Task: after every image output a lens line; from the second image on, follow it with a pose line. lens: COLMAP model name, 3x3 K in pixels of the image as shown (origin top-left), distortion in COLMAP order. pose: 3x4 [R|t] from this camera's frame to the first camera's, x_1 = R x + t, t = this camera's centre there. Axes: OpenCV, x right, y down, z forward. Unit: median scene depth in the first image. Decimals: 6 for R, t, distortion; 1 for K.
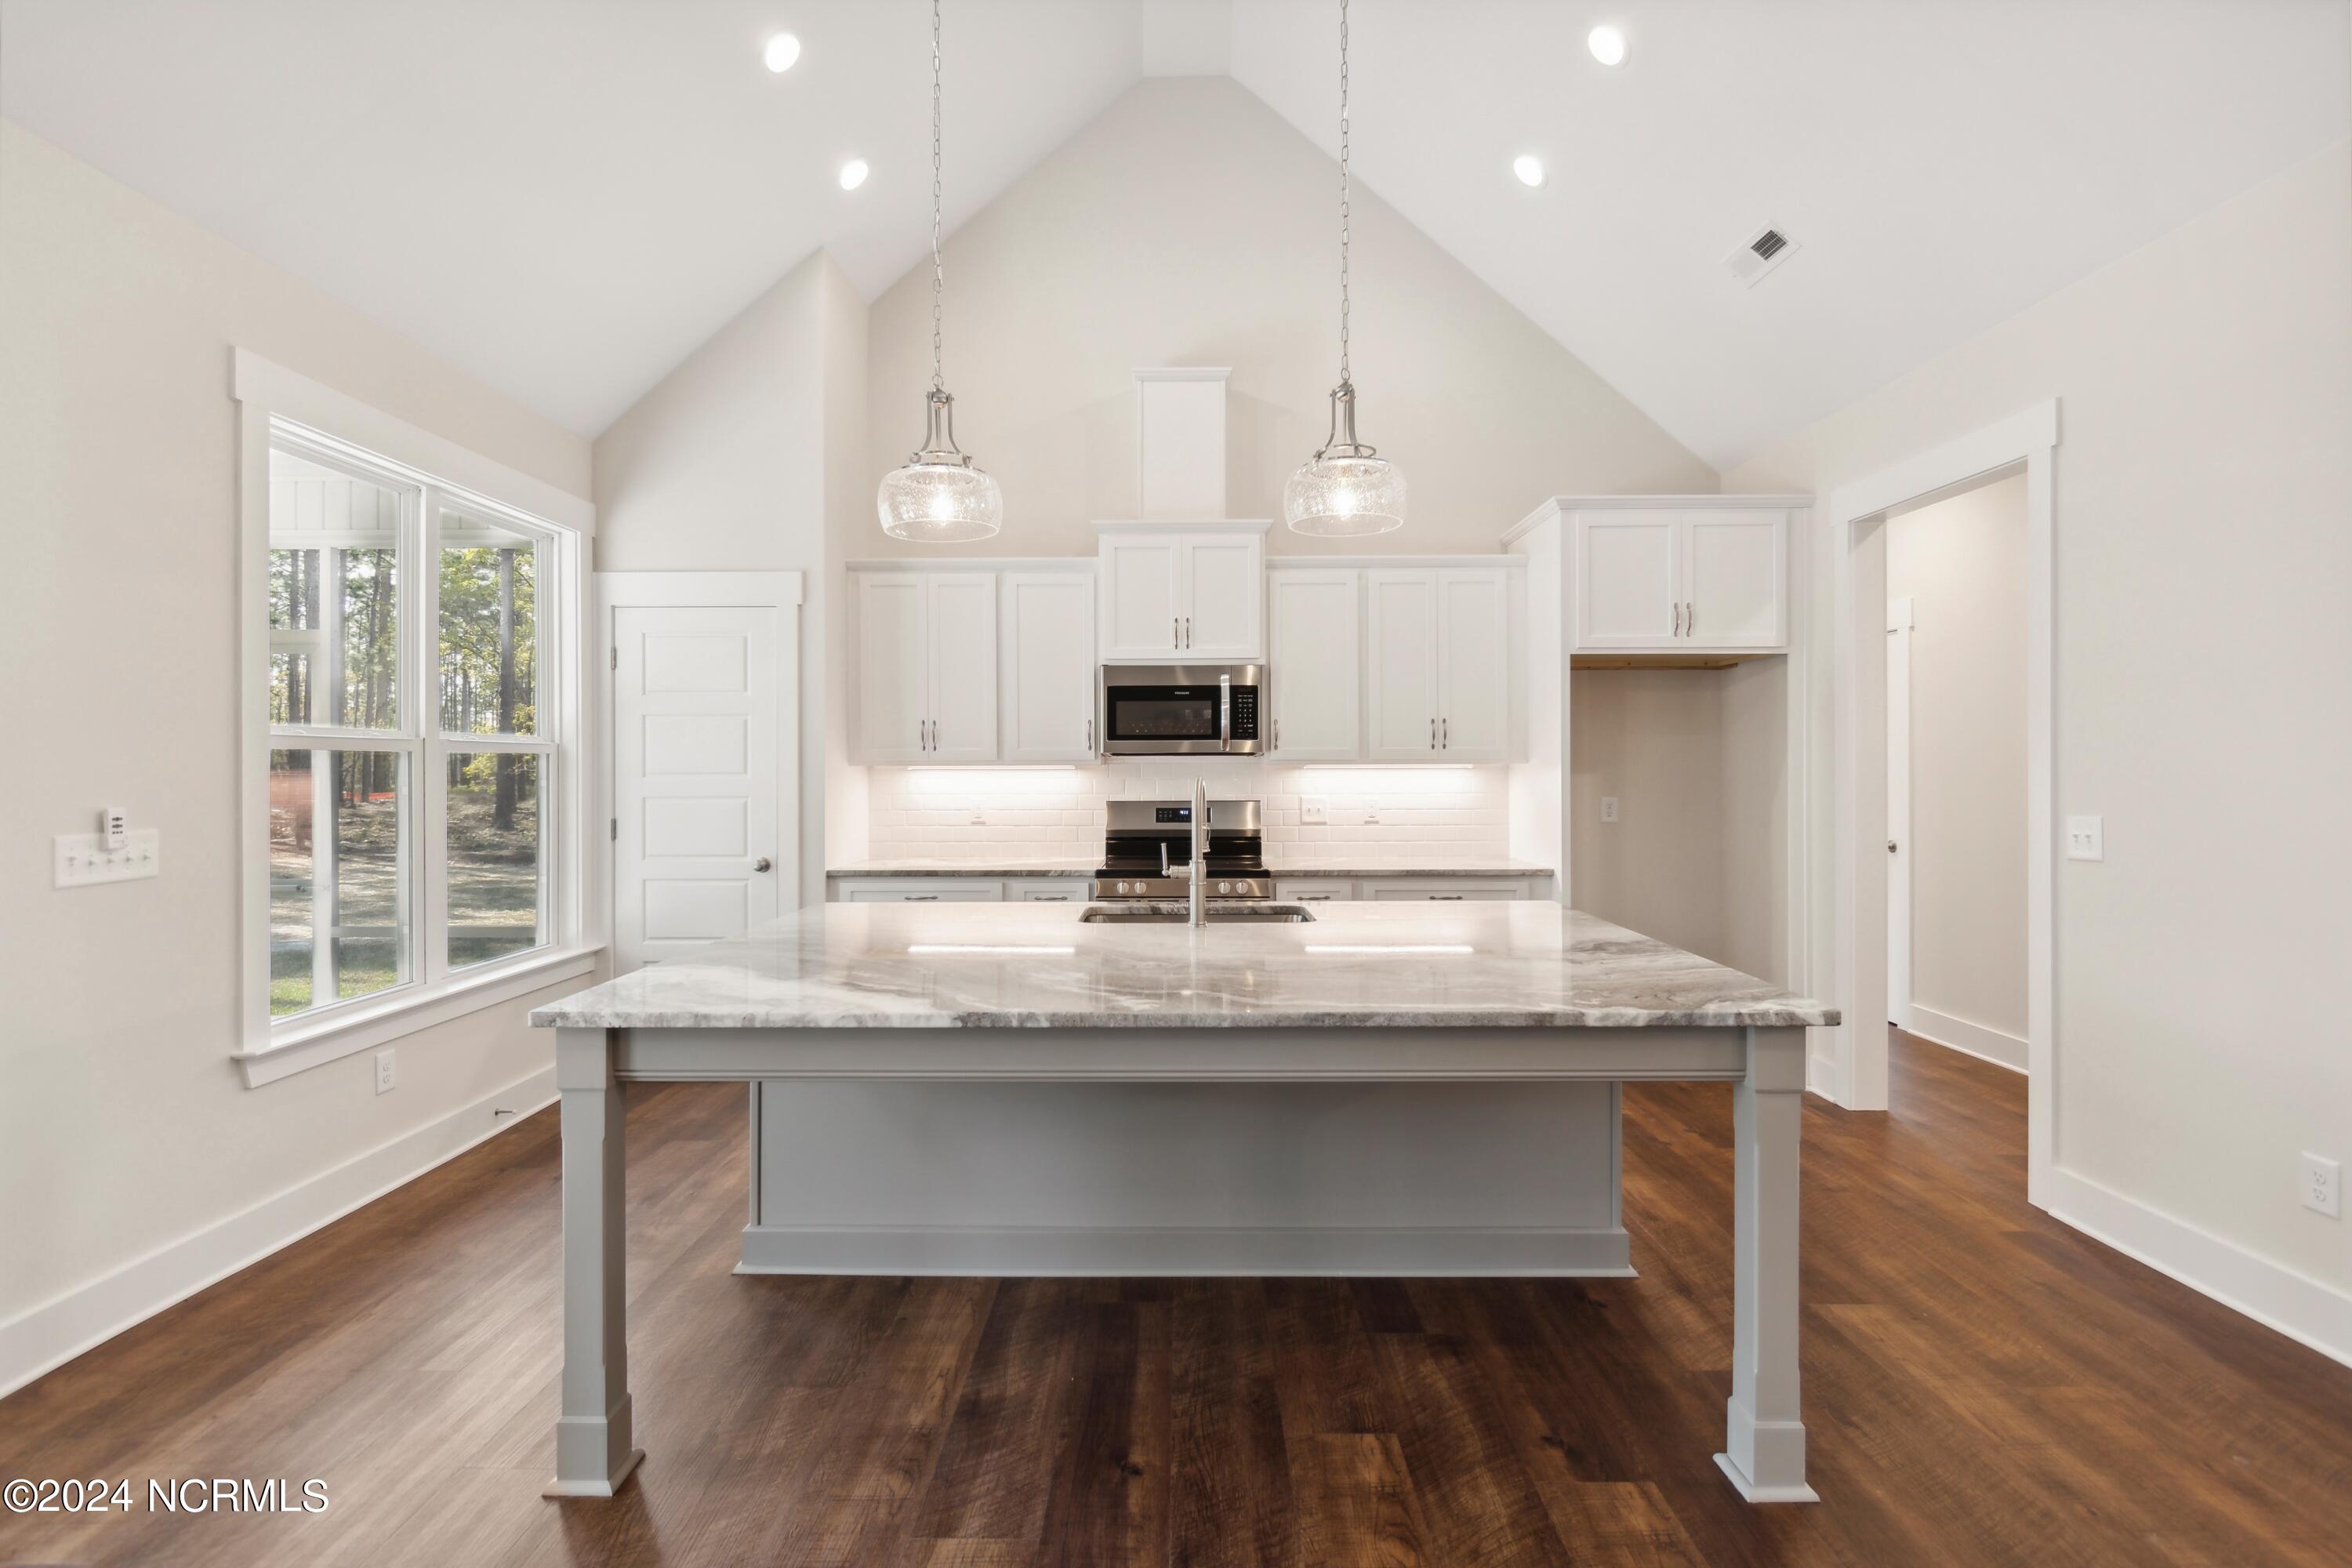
lens RADIAL K [[1115.4, 0, 1169.8], [0, 1115.4, 757.5], [0, 0, 1]] dist [0.001663, -0.002707]
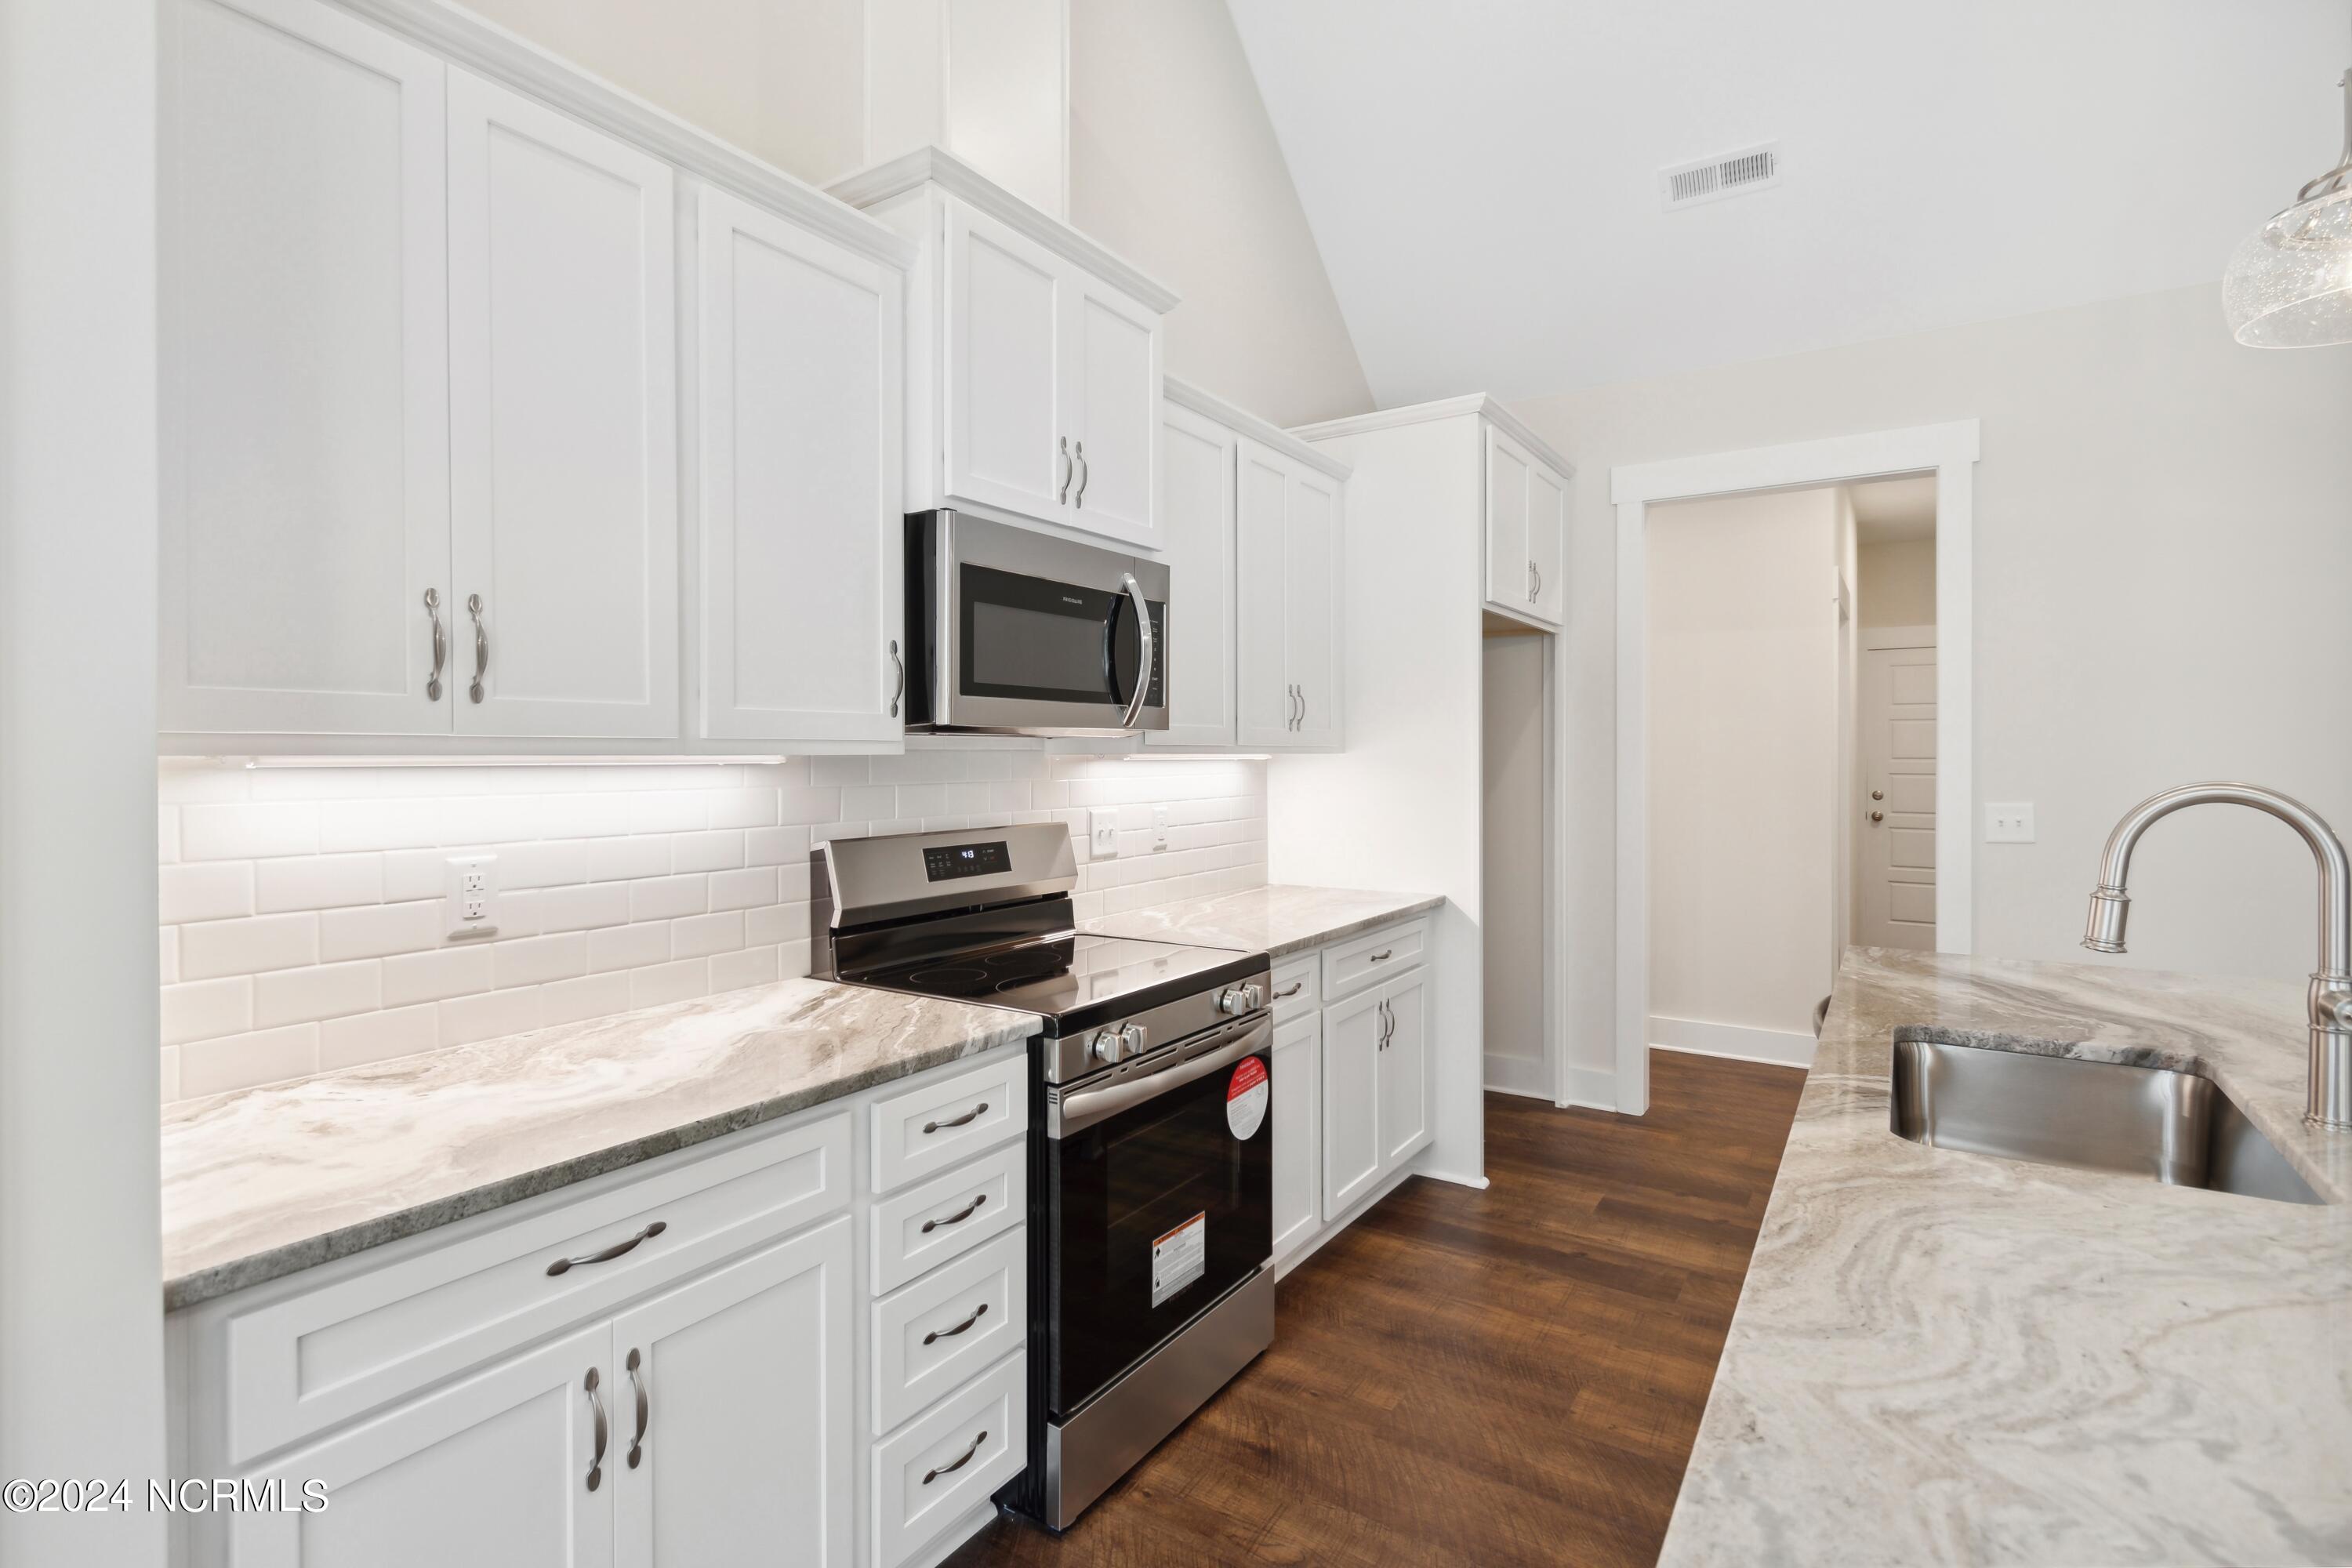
lens RADIAL K [[1115.4, 0, 1161.6], [0, 1115.4, 761.8], [0, 0, 1]] dist [0.001663, -0.002707]
pose [[0.540273, -0.002849, 0.841485, -0.376650], [-0.006443, 0.999951, 0.007522, 0.006025], [-0.841465, -0.009486, 0.540228, 0.740464]]
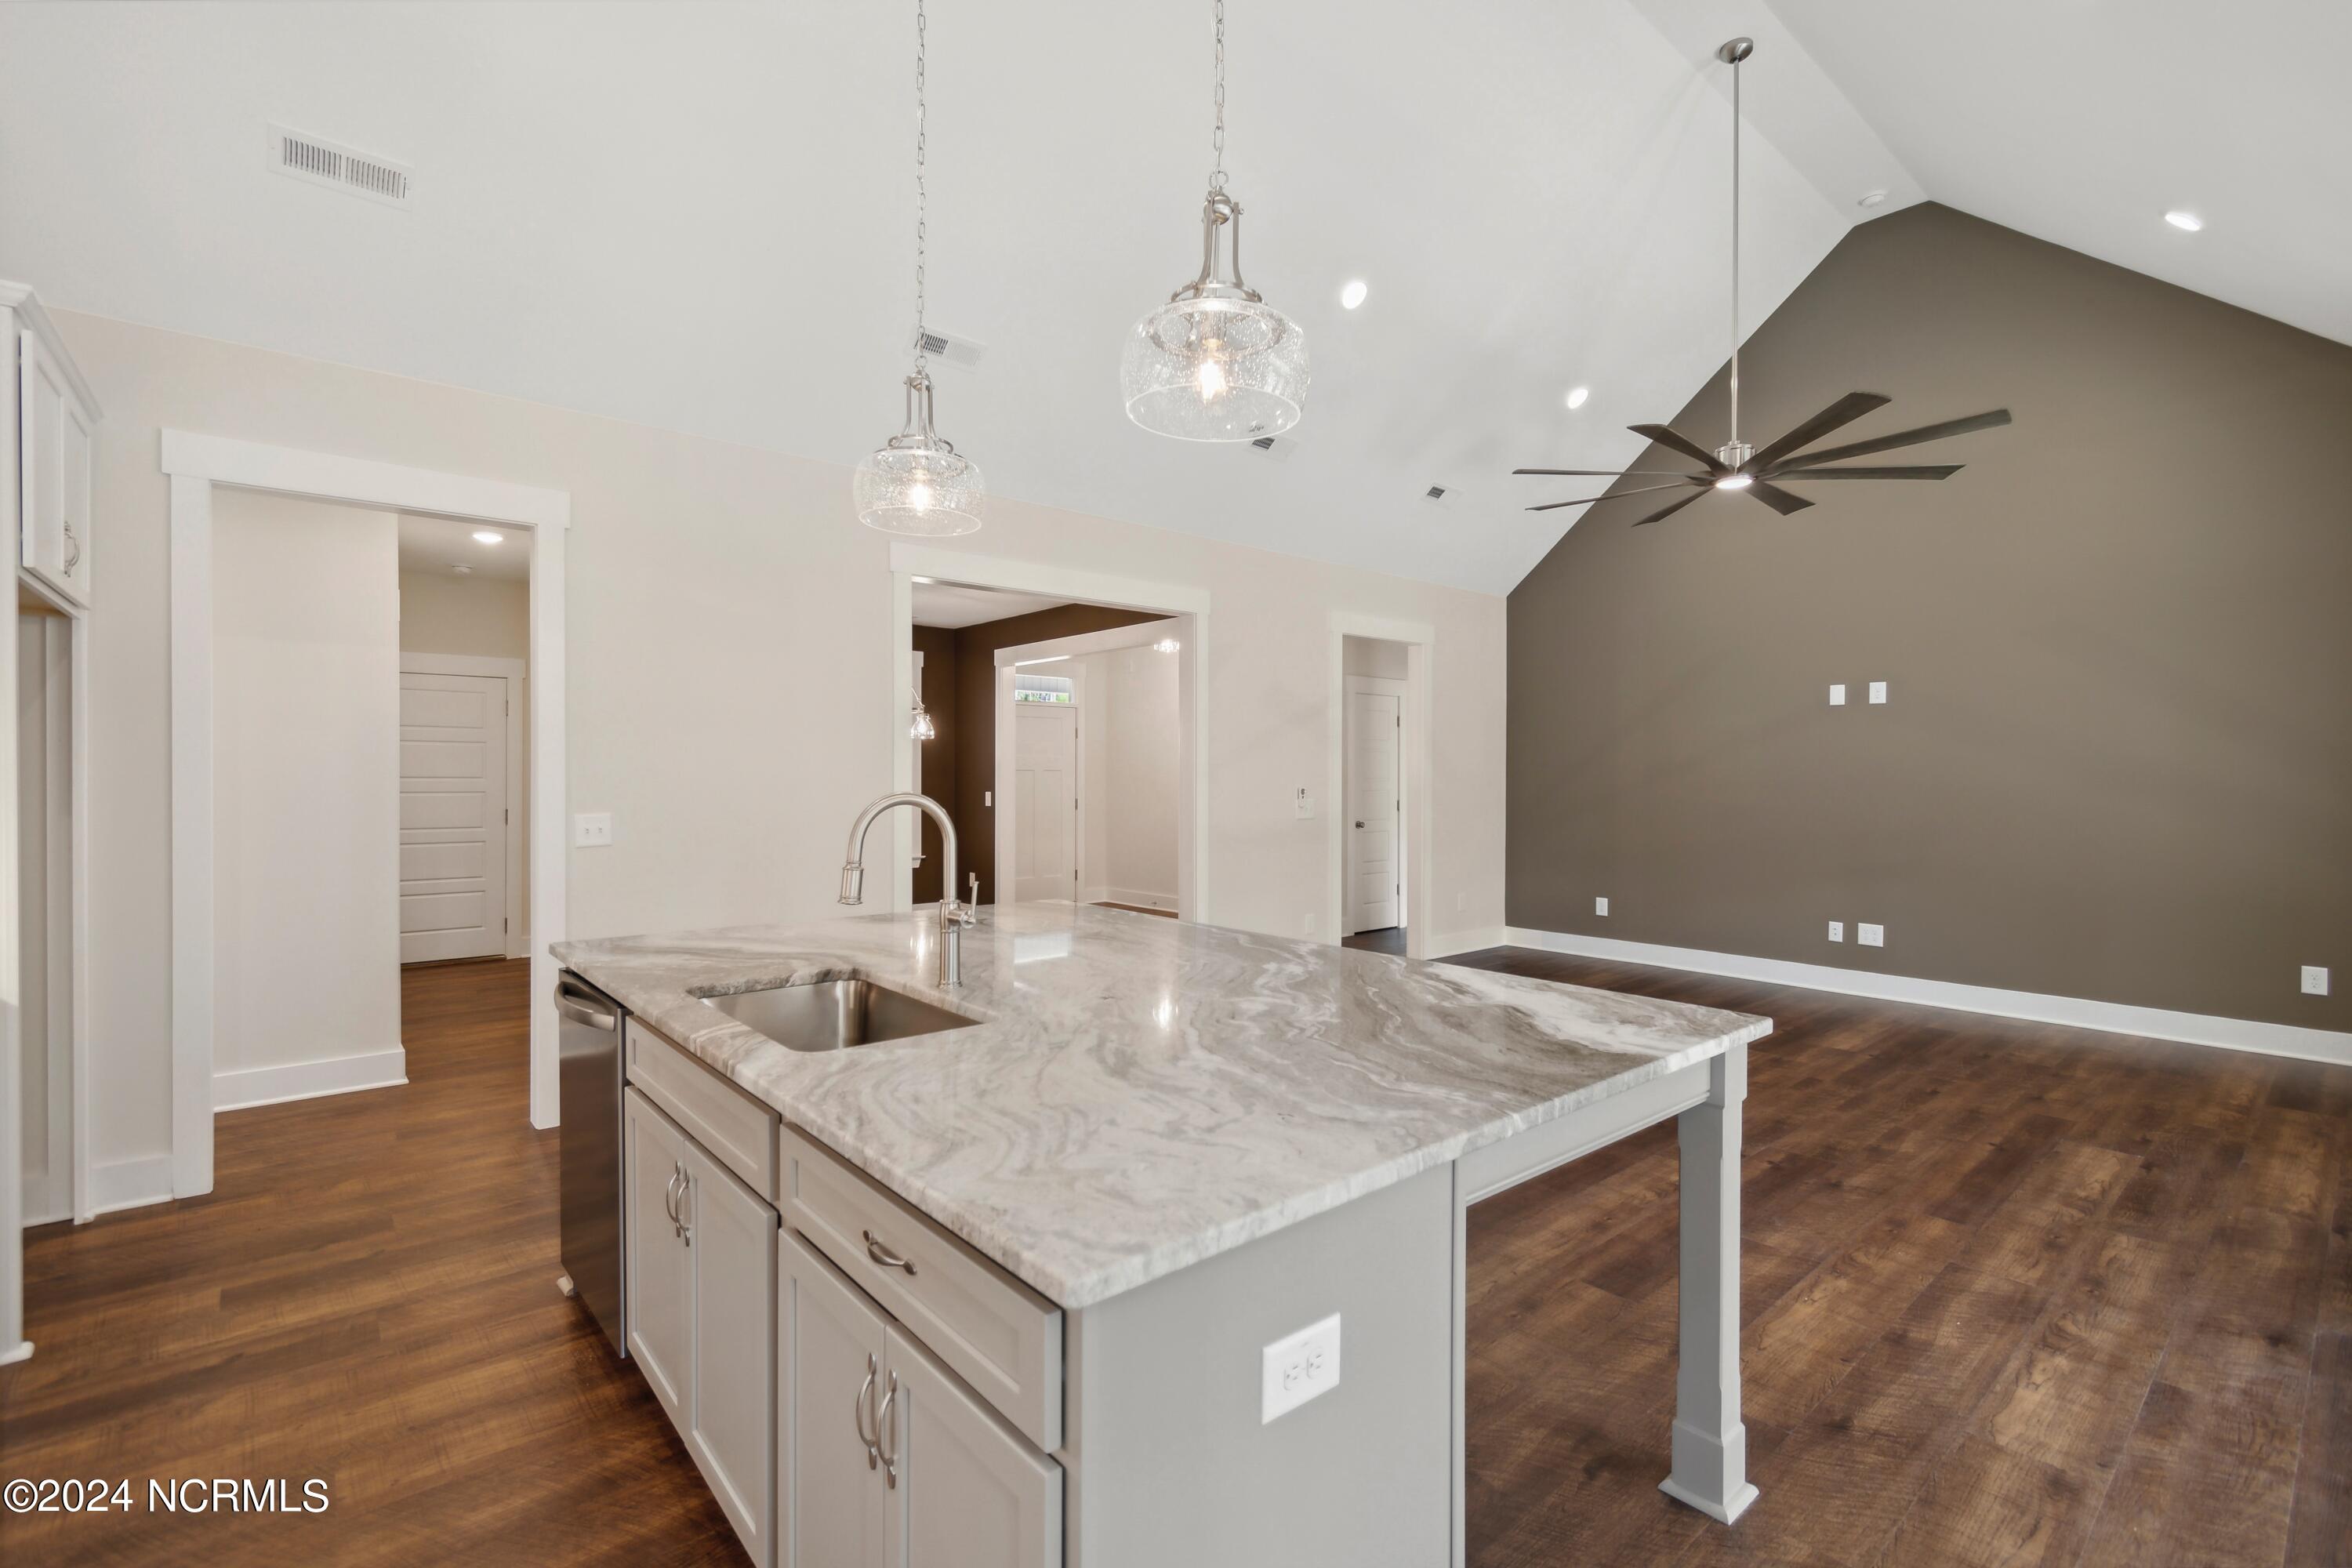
lens RADIAL K [[1044.6, 0, 1167.8], [0, 1044.6, 779.9], [0, 0, 1]] dist [0.005039, -0.001016]
pose [[-0.656516, -0.002292, 0.754309, -0.396846], [-0.007089, 0.999970, -0.003132, 0.006753], [-0.754279, -0.007403, -0.656513, 0.871807]]
